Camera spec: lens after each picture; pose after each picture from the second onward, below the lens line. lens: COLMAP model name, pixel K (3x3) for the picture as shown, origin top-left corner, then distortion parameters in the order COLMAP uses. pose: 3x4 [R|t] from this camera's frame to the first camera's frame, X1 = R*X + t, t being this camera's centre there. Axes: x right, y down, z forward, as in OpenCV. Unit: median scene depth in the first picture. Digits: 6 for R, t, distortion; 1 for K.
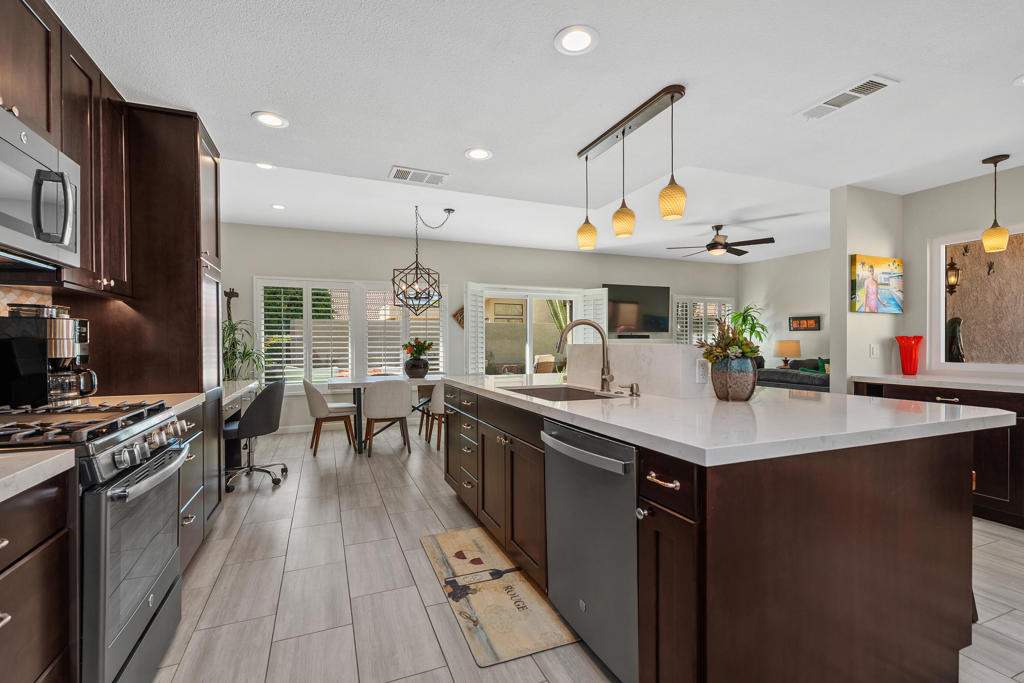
lens RADIAL K [[466.9, 0, 508.6], [0, 466.9, 340.4], [0, 0, 1]] dist [-0.003664, 0.002370]
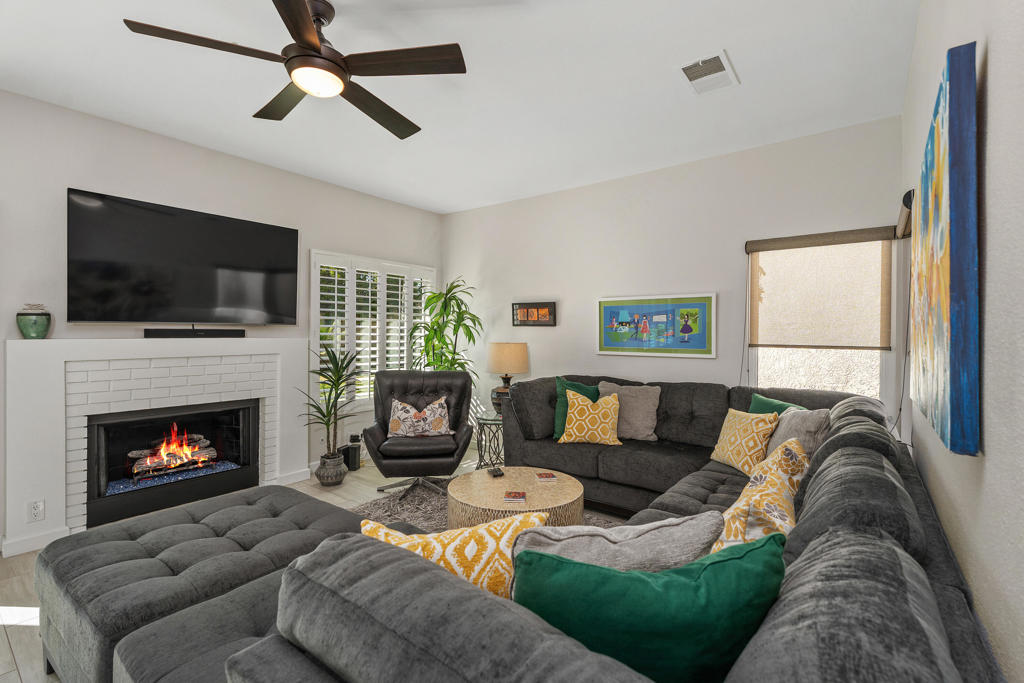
lens RADIAL K [[466.9, 0, 514.1], [0, 466.9, 337.1], [0, 0, 1]] dist [-0.003664, 0.002370]
pose [[0.862484, 0.003453, 0.506072, 0.292049], [-0.009355, 0.999915, 0.009120, -0.011050], [-0.505997, -0.012600, 0.862443, 0.469607]]
